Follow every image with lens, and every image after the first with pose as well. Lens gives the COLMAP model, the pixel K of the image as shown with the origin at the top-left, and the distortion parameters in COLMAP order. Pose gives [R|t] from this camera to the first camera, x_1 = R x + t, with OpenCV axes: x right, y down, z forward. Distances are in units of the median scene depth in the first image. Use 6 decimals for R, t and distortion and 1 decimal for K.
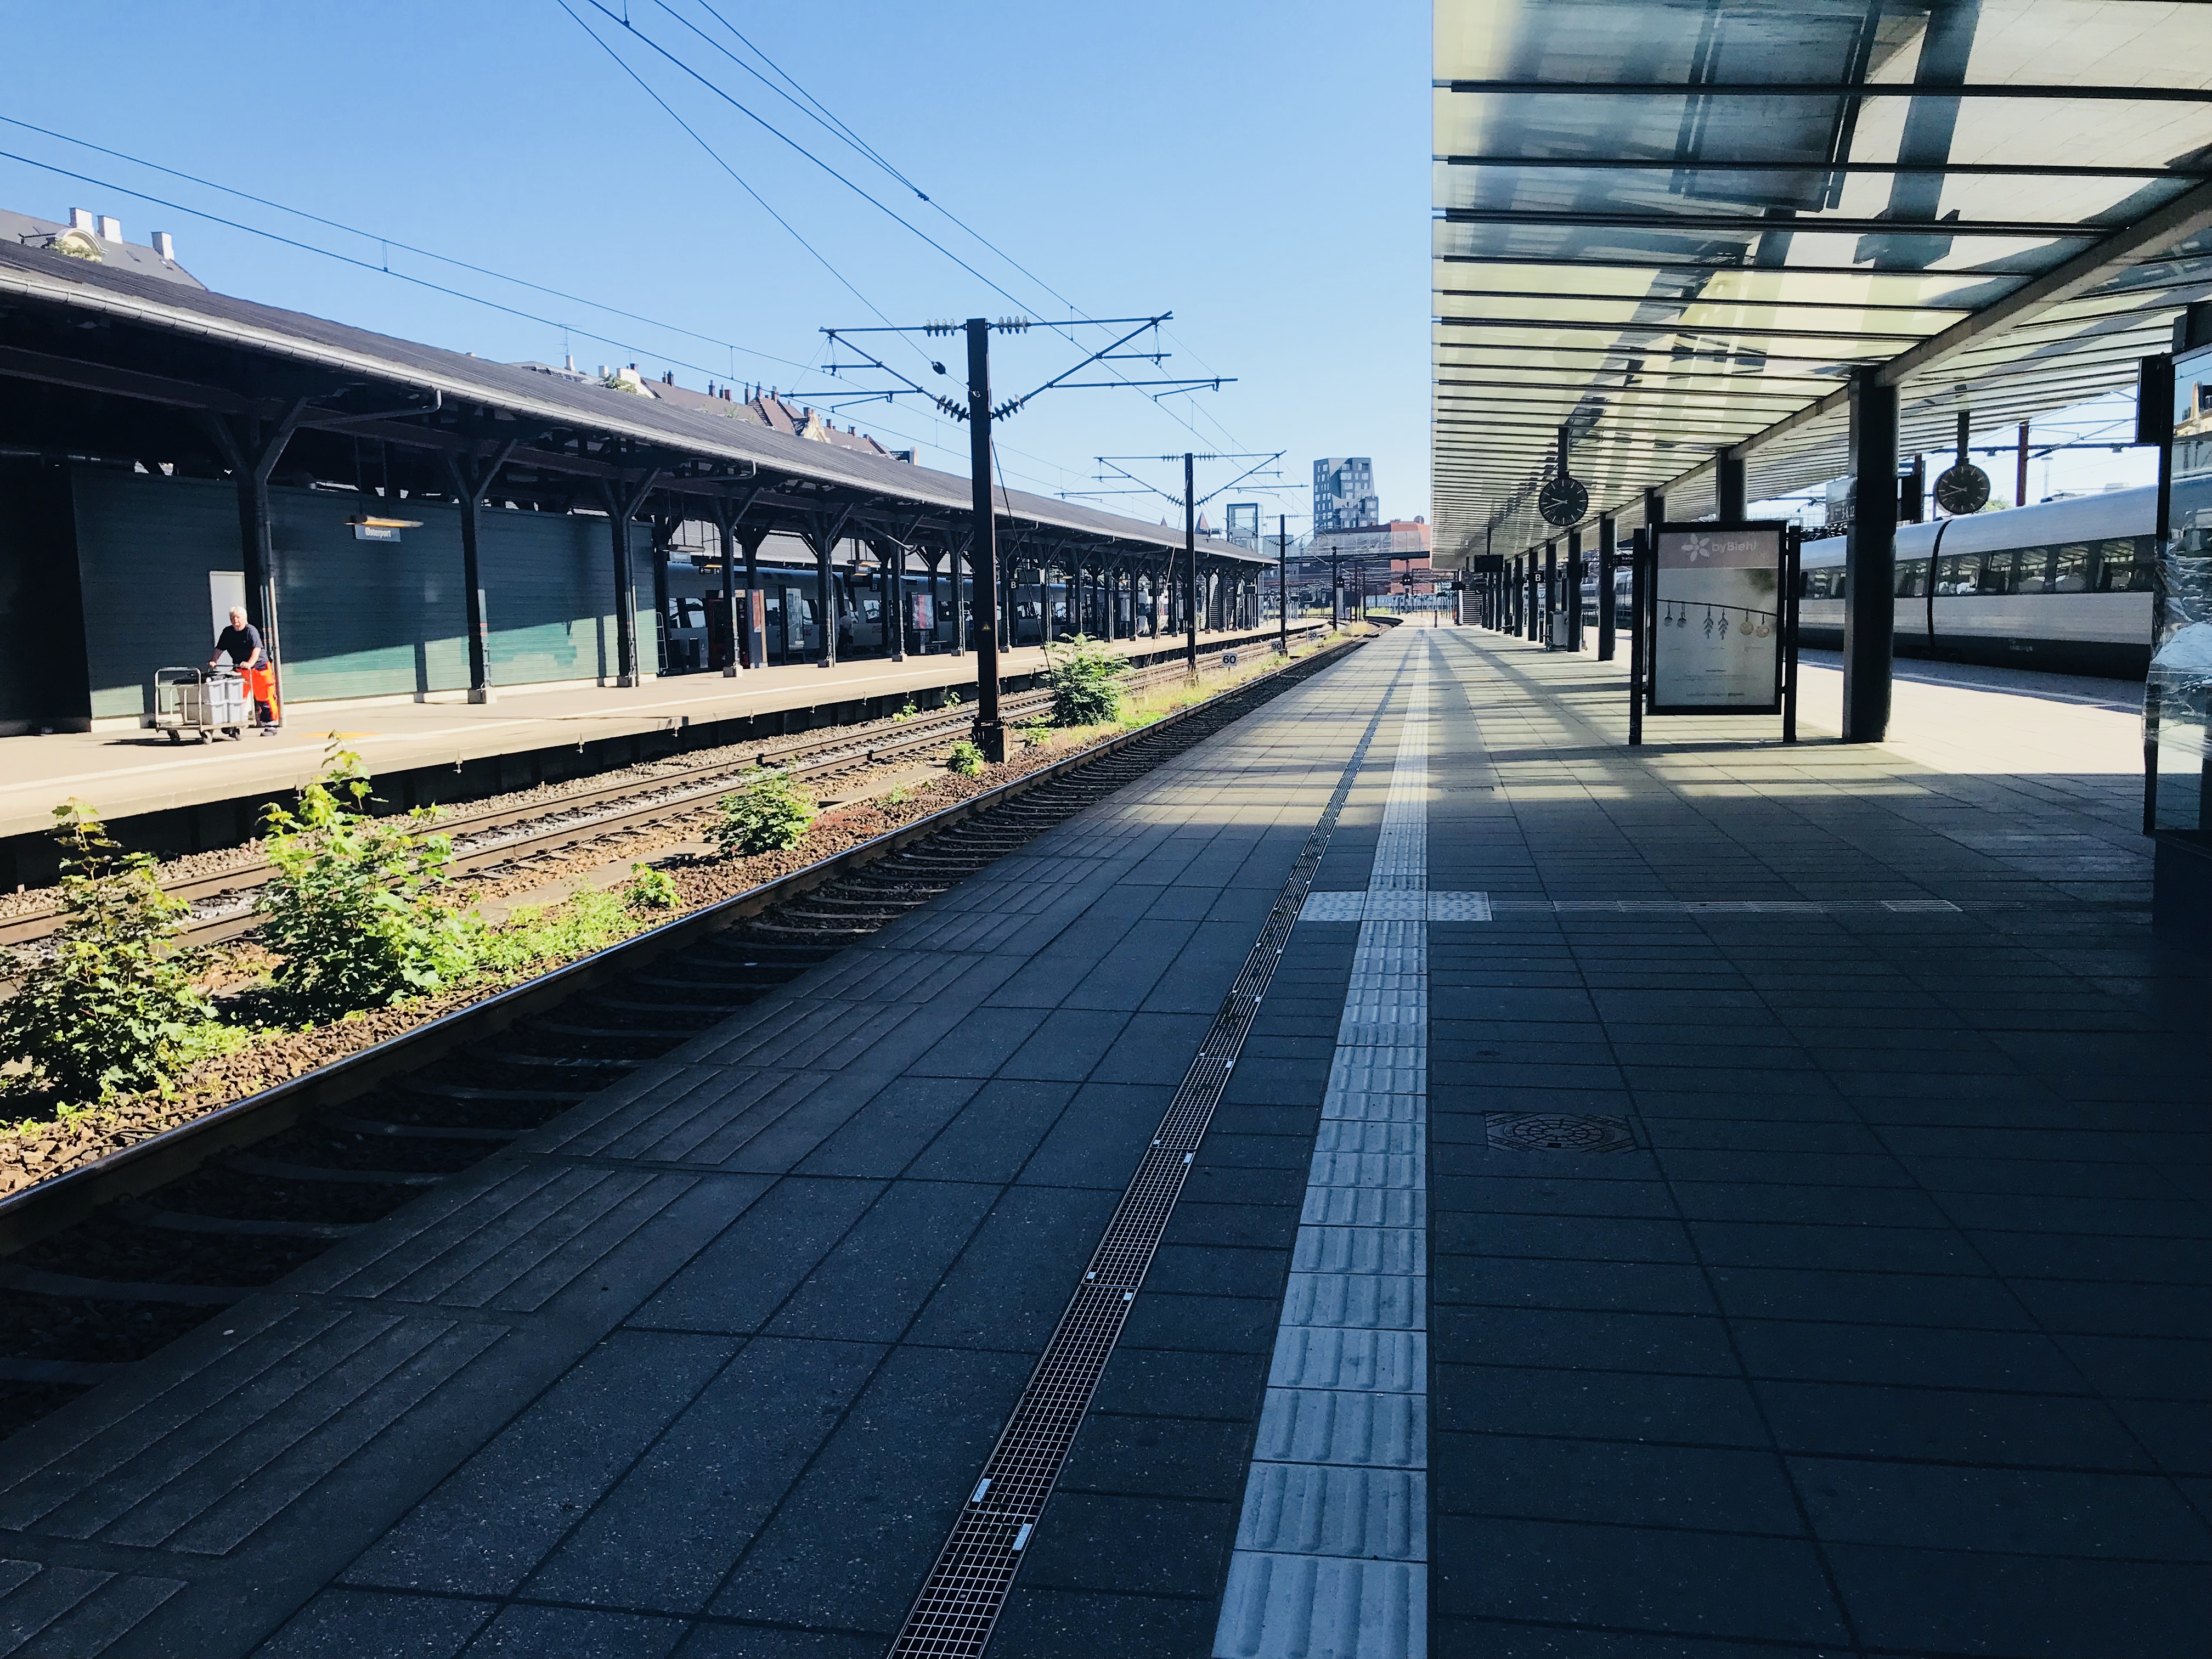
lens RADIAL K [[1828.7, 0, 1106.0], [0, 1828.7, 829.5], [0, 0, 1]] dist [0.051644, -0.115576]
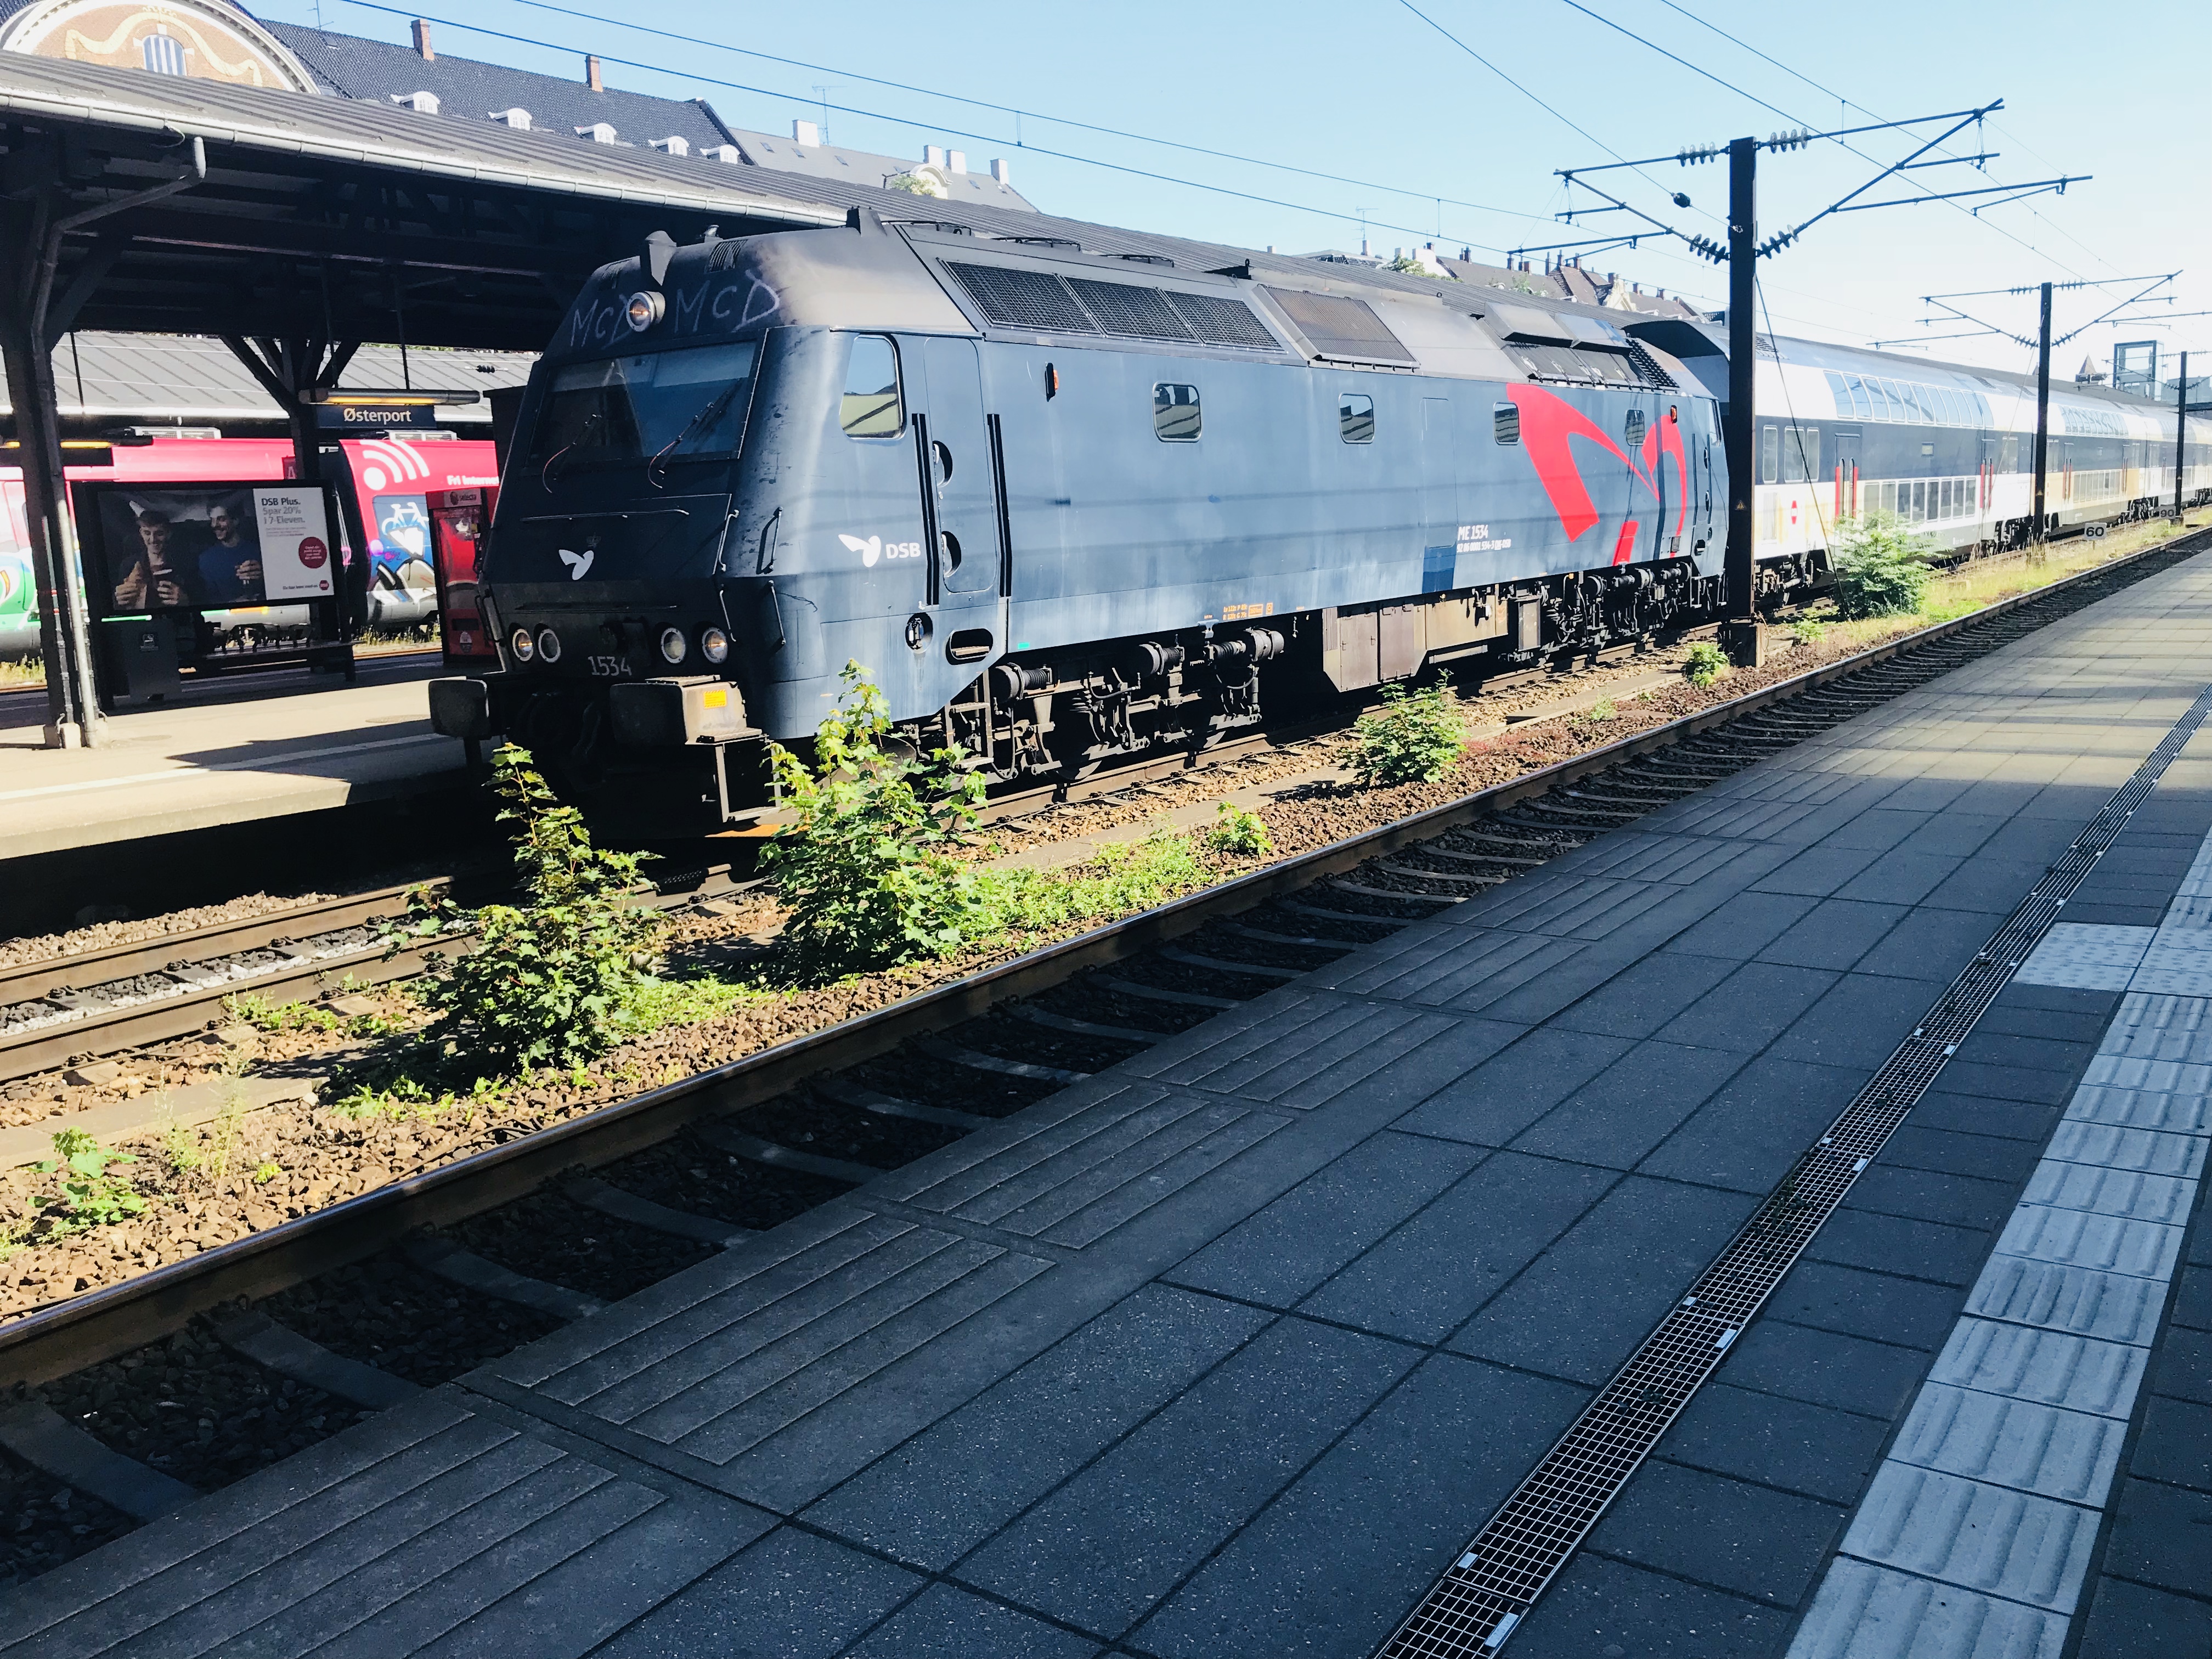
lens RADIAL K [[1787.4, 0, 1104.6], [0, 1787.4, 802.9], [0, 0, 1]] dist [0.028476, -0.040724]
pose [[0.900899, 0.040333, -0.432151, 0.051170], [-0.017079, 0.998196, 0.057559, -0.024730], [0.433693, -0.044474, 0.899962, 0.177797]]
